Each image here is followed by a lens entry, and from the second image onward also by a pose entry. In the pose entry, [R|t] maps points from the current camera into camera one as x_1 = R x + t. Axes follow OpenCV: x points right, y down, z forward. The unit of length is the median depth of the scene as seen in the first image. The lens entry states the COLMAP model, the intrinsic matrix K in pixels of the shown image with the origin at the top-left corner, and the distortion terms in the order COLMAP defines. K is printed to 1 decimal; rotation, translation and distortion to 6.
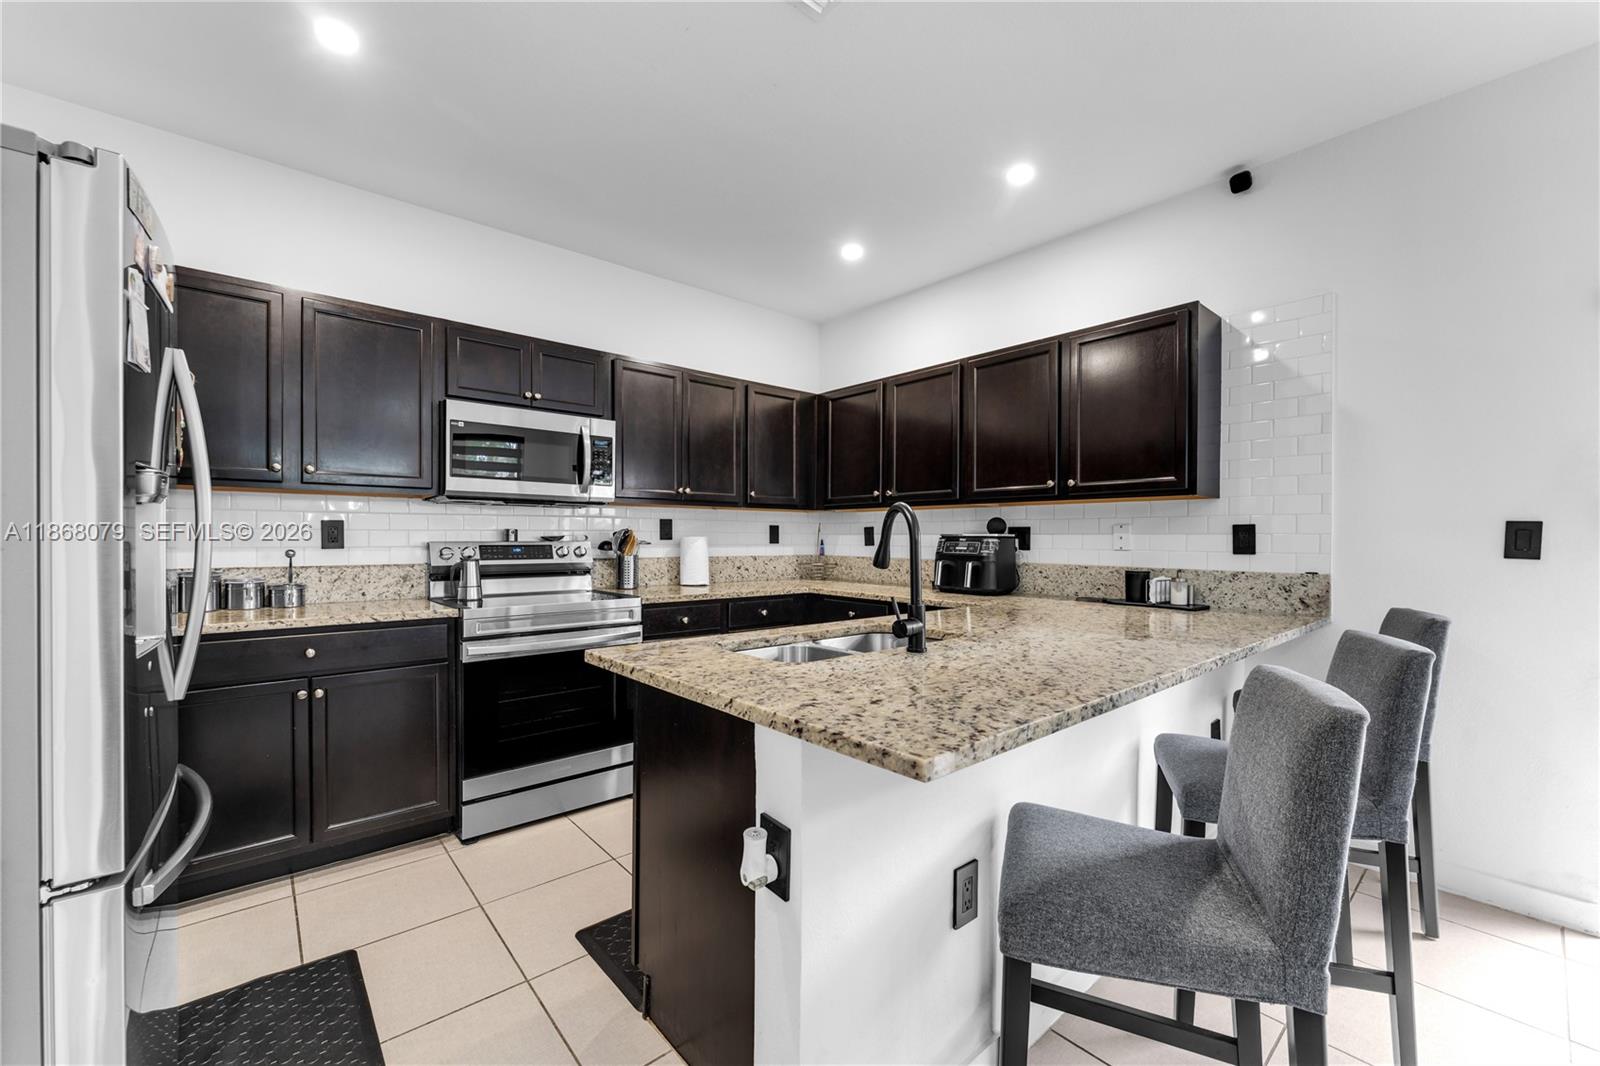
lens RADIAL K [[640.0, 0, 800.0], [0, 640.0, 533.0], [0, 0, 1]] dist [0.000522, -0.000045]
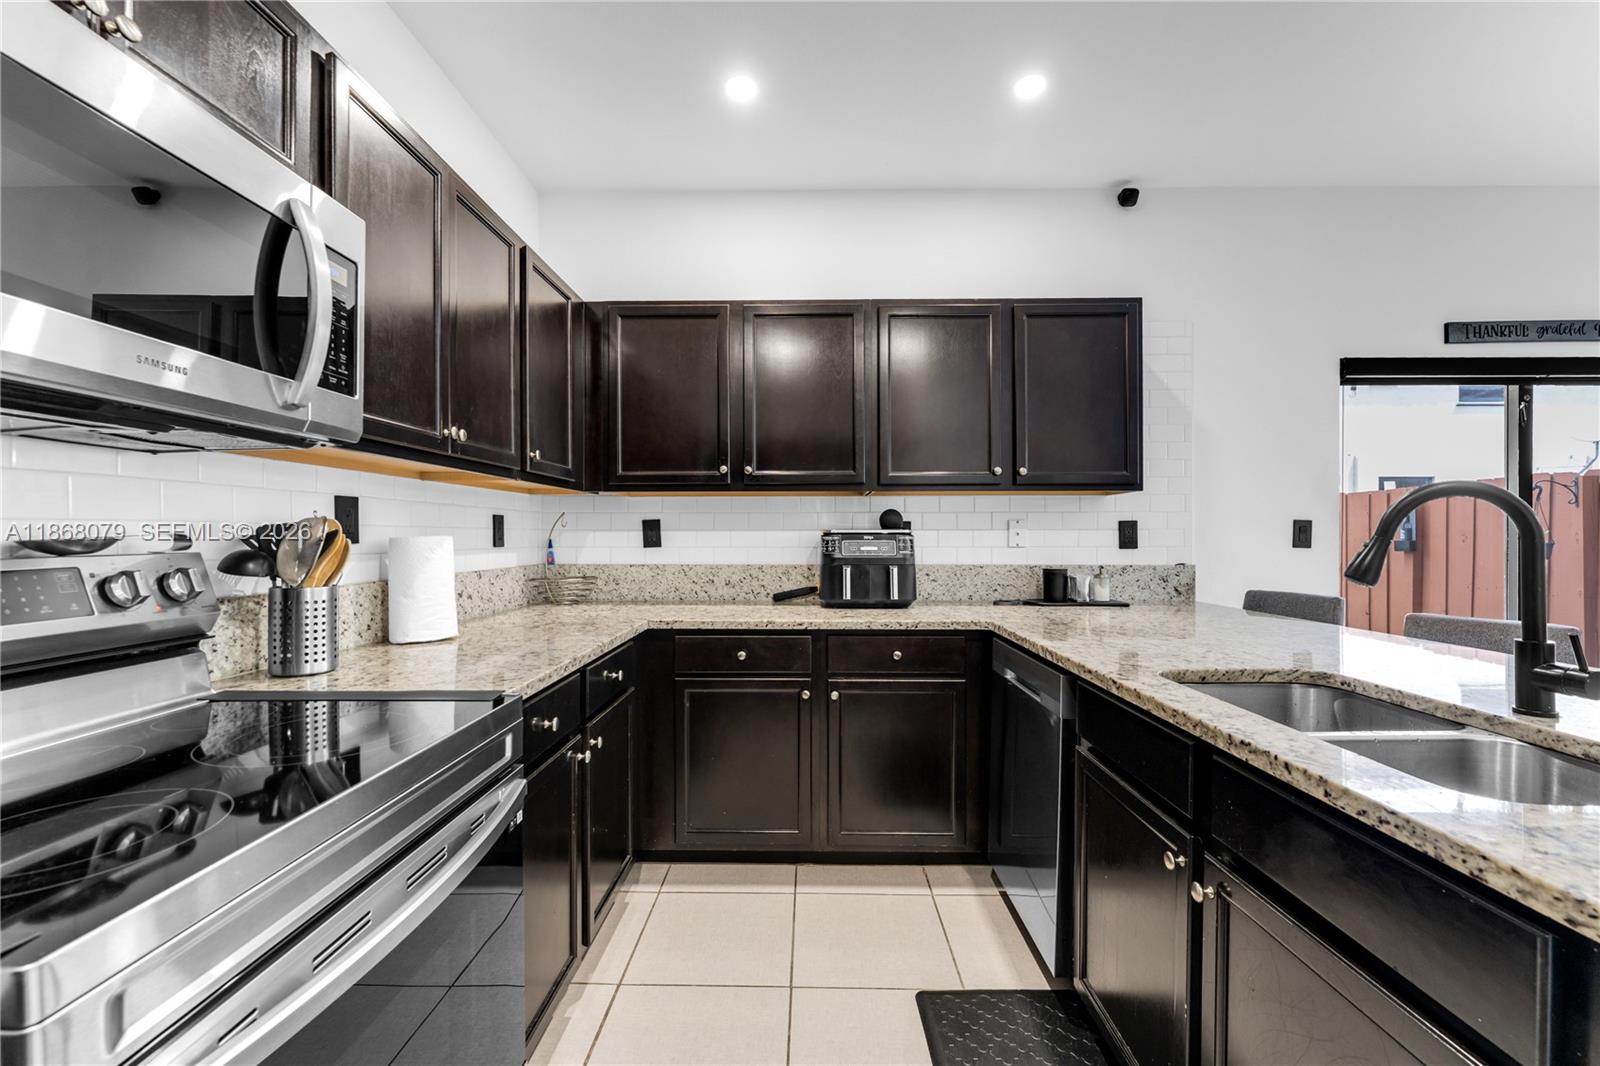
lens RADIAL K [[685.0, 0, 800.0], [0, 685.0, 533.0], [0, 0, 1]] dist [-0.012461, -0.000193]
pose [[0.660958, -0.008419, 0.750375, -0.420027], [-0.001261, 0.999923, 0.012329, -0.004971], [-0.750421, -0.009095, 0.660897, 0.536828]]
